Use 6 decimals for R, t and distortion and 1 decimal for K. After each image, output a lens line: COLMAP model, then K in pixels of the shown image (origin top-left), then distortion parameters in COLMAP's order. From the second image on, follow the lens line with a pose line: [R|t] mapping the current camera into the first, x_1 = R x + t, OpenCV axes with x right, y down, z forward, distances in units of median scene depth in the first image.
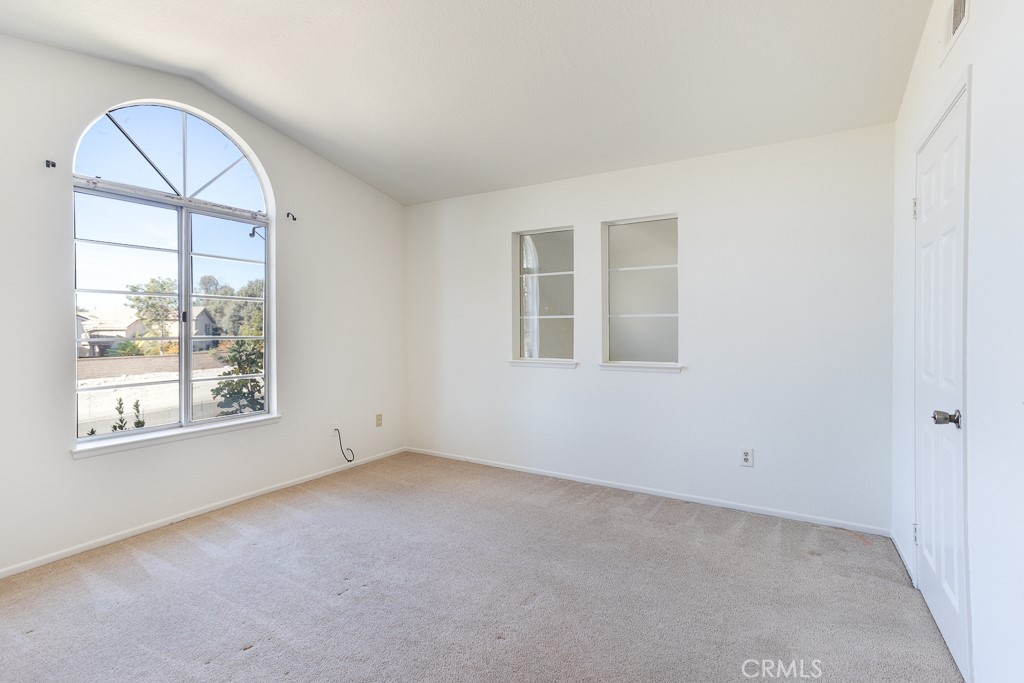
lens RADIAL K [[497.9, 0, 510.7], [0, 497.9, 325.9], [0, 0, 1]] dist [-0.032180, 0.035600]
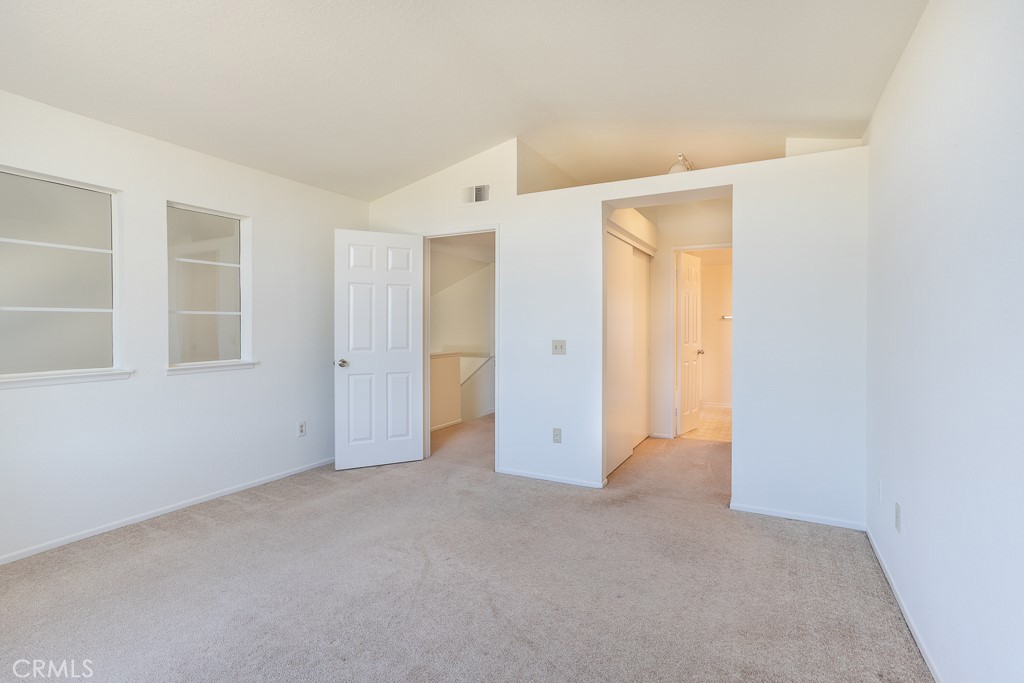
lens RADIAL K [[497.9, 0, 510.7], [0, 497.9, 325.9], [0, 0, 1]] dist [-0.032180, 0.035600]
pose [[-0.050782, -0.001274, 0.998709, -0.731160], [0.002645, 0.999996, 0.001410, 0.004582], [-0.998706, 0.002713, -0.050778, 0.489477]]
